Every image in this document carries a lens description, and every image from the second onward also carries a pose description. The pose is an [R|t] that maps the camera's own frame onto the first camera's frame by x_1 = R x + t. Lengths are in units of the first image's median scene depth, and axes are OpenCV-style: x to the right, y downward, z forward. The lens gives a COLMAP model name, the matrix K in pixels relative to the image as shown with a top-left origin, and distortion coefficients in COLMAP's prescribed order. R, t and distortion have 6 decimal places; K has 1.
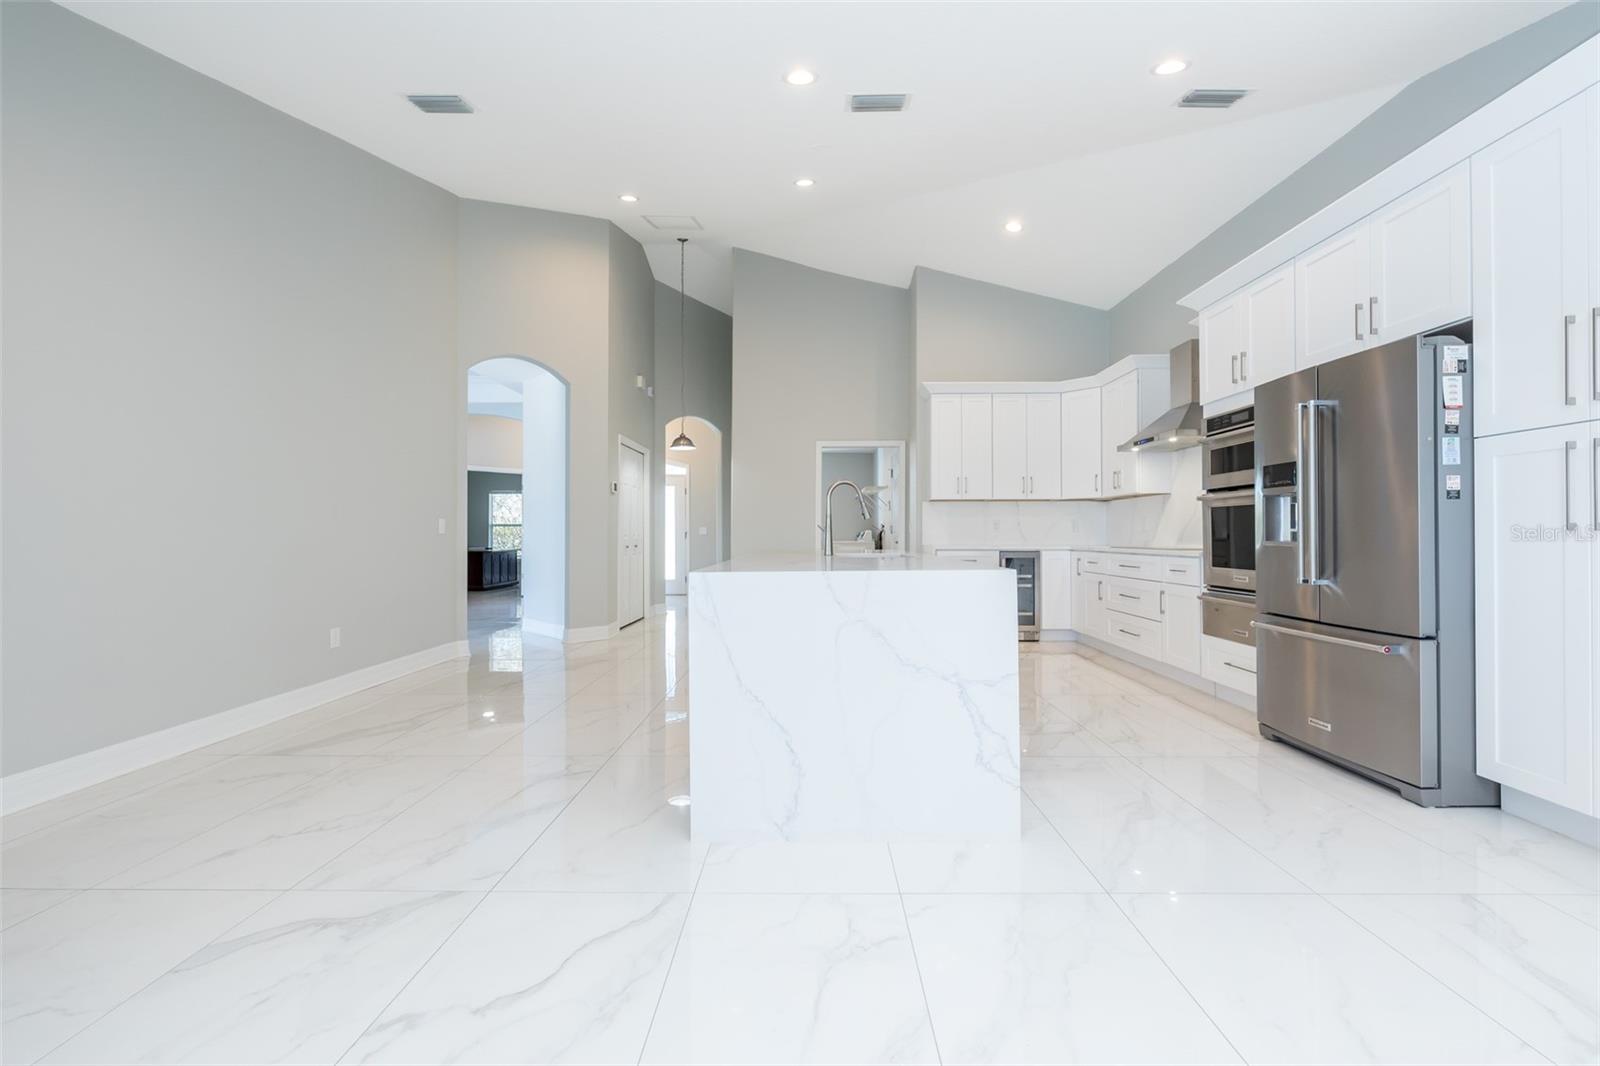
lens RADIAL K [[677.0, 0, 809.6], [0, 677.0, 529.6], [0, 0, 1]] dist [-0.001184, -0.000010]
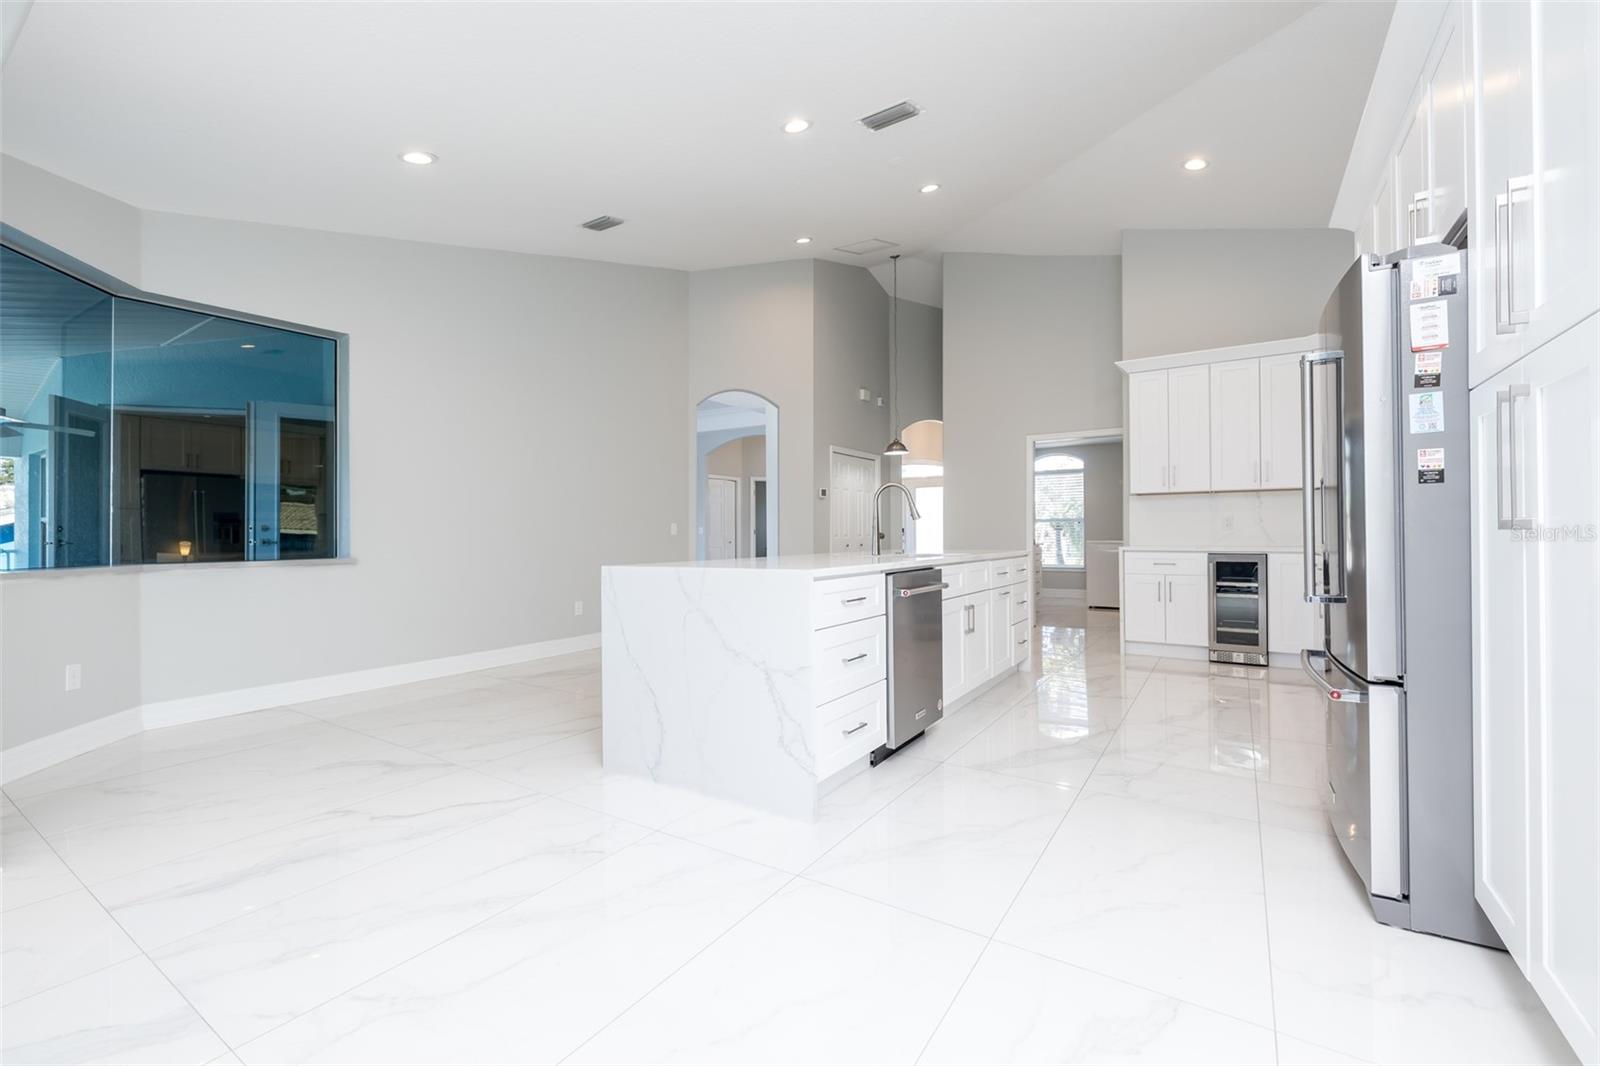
lens RADIAL K [[677.0, 0, 806.2], [0, 677.0, 528.5], [0, 0, 1]] dist [-0.001184, -0.000010]
pose [[0.842370, -0.008221, -0.538836, 0.474715], [0.008777, 0.999960, -0.001536, -0.002435], [0.538828, -0.003435, 0.842409, 0.053009]]
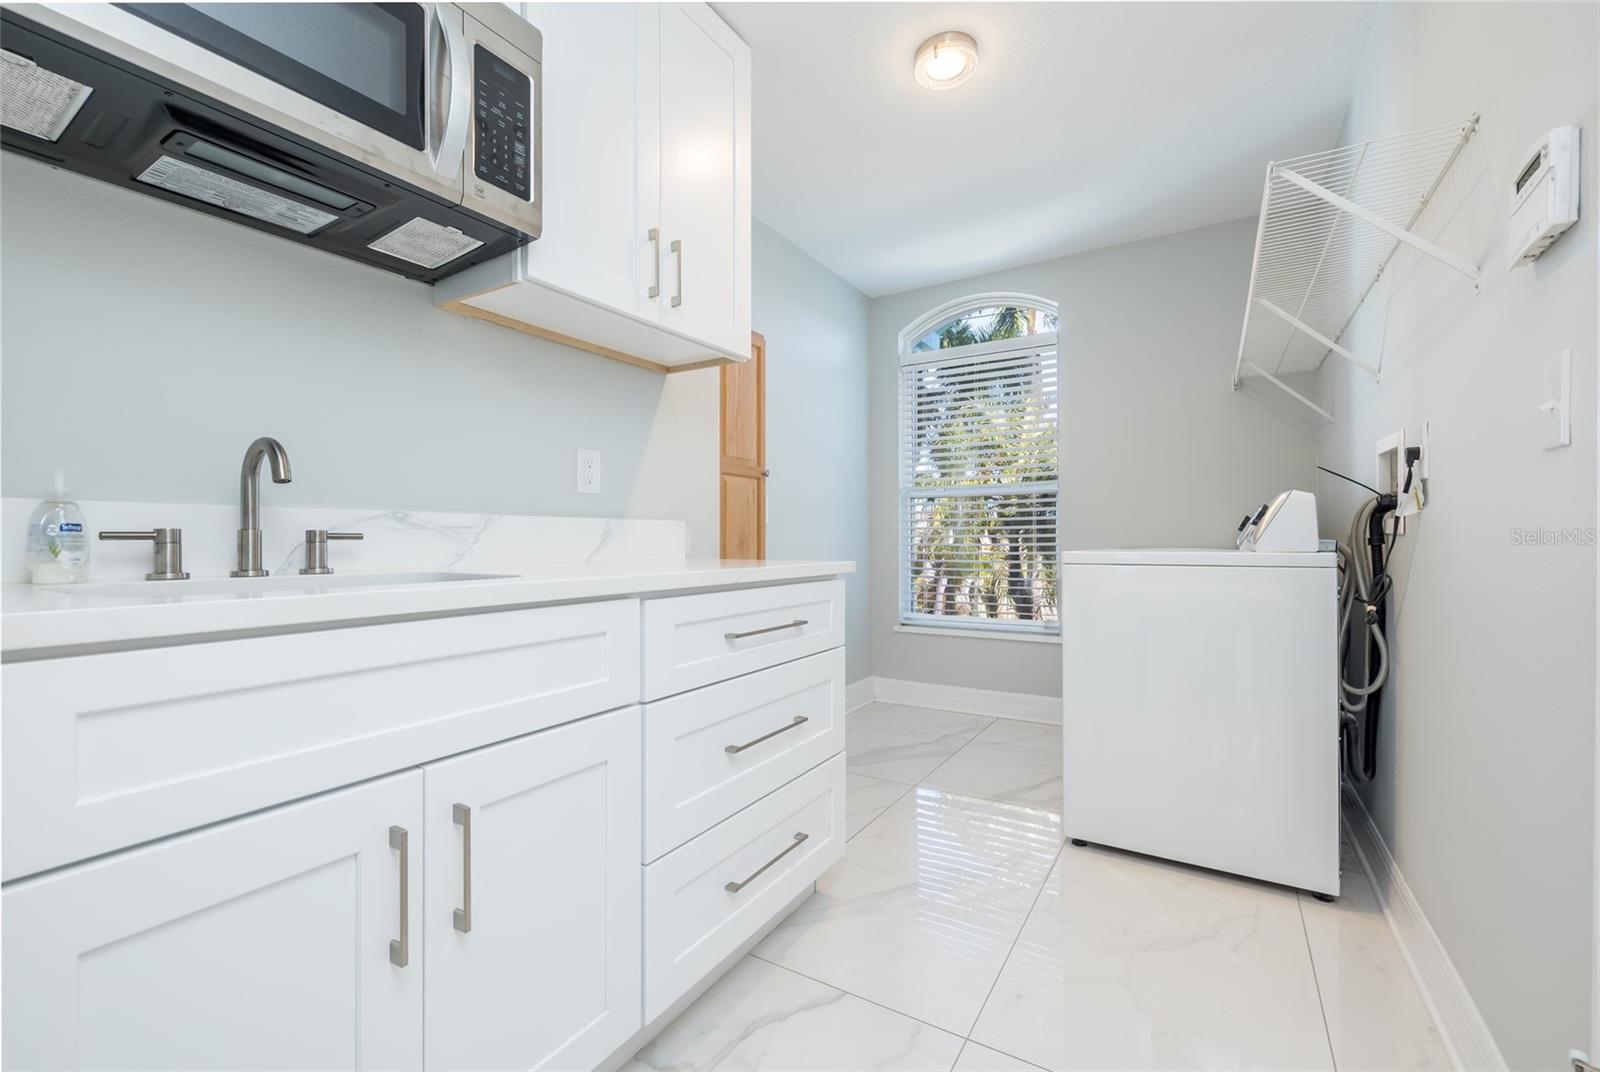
lens RADIAL K [[677.0, 0, 798.0], [0, 677.0, 542.7], [0, 0, 1]] dist [-0.001184, -0.000010]
pose [[0.853579, -0.004817, -0.520941, 0.163038], [0.015234, 0.999760, 0.015716, 0.023774], [0.520741, -0.021351, 0.853448, 1.846028]]
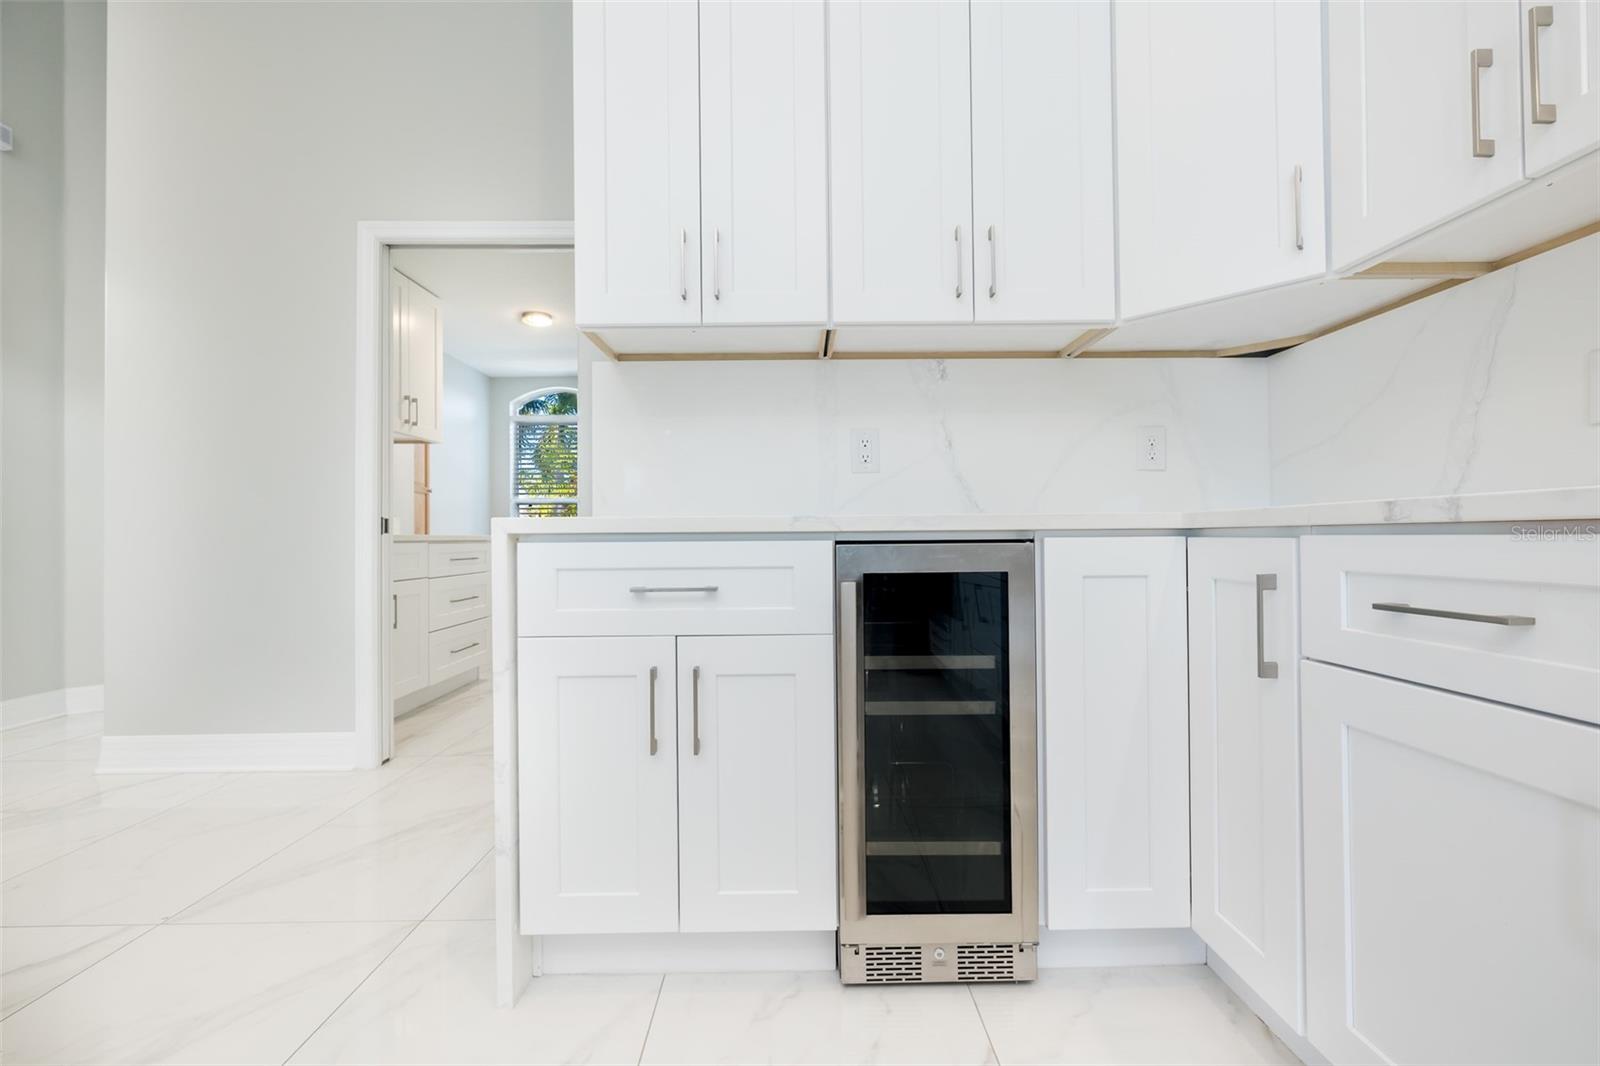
lens RADIAL K [[677.0, 0, 813.6], [0, 677.0, 535.5], [0, 0, 1]] dist [-0.001184, -0.000010]
pose [[0.999239, -0.011016, 0.037421, 0.404496], [0.010868, 0.999932, 0.004153, 0.044484], [-0.037464, -0.003743, 0.999291, 1.214031]]
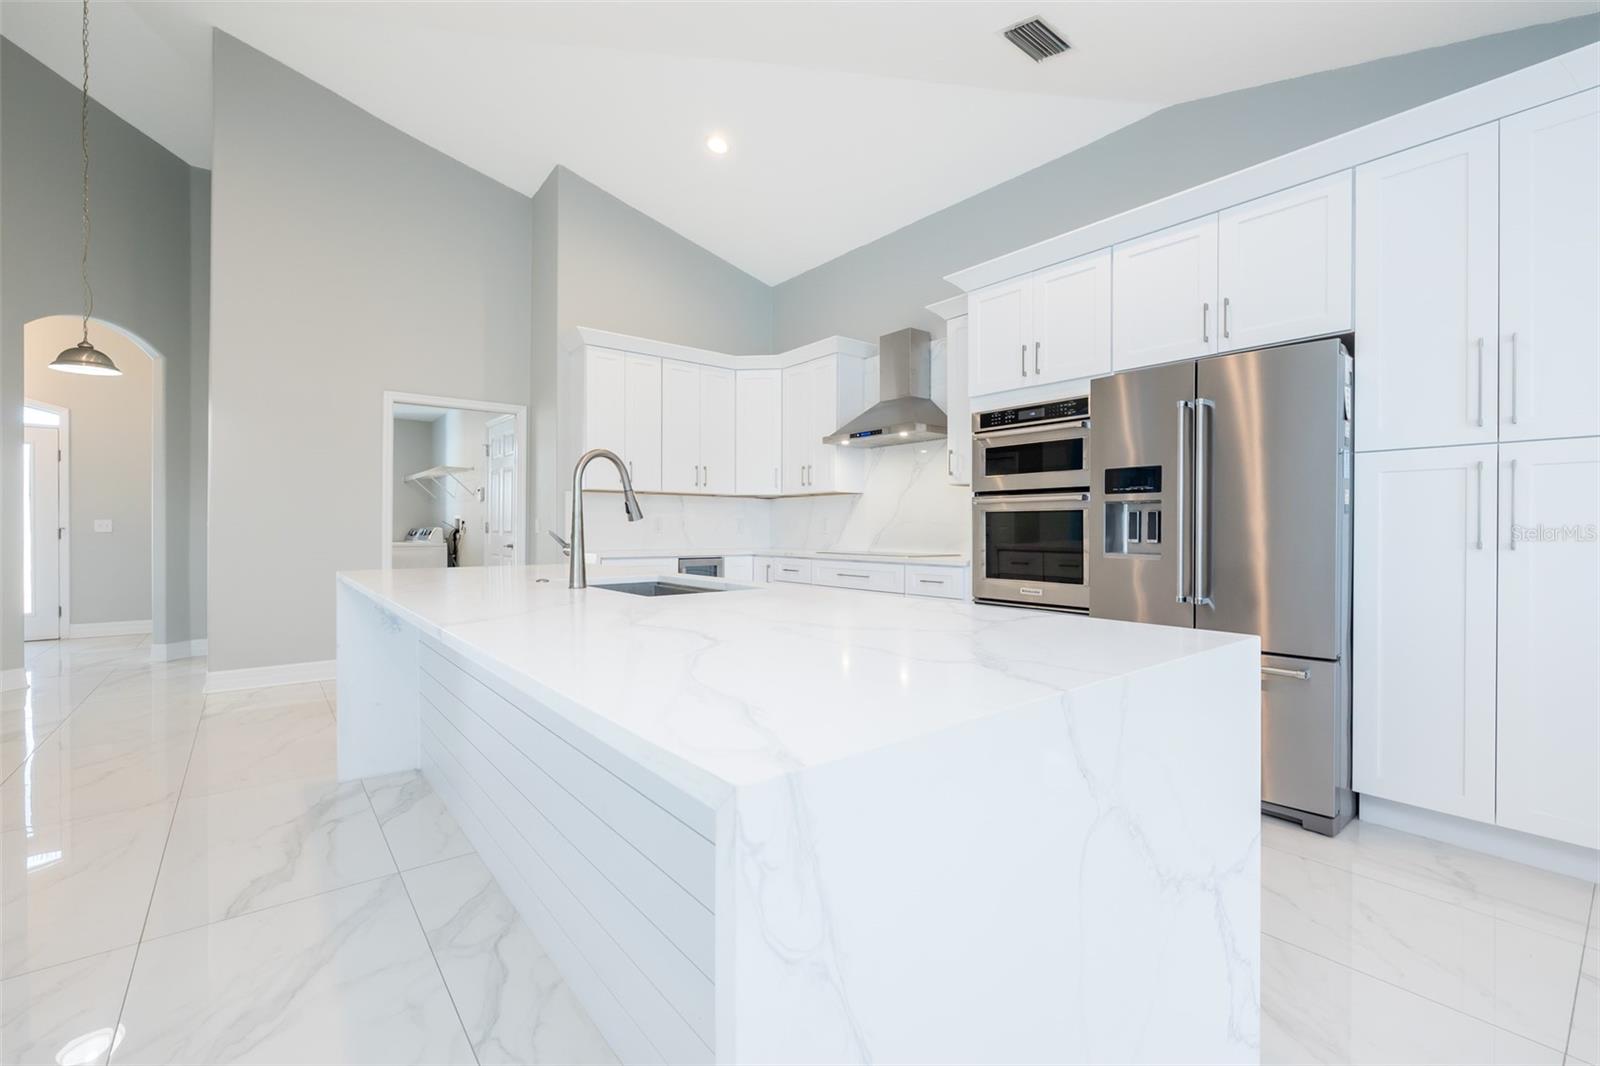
lens RADIAL K [[677.0, 0, 804.4], [0, 677.0, 532.2], [0, 0, 1]] dist [-0.001184, -0.000010]
pose [[0.772919, 0.001111, 0.634504, -0.162851], [-0.010315, 0.999888, 0.010815, -0.012634], [-0.634421, -0.014904, 0.772844, 0.448623]]
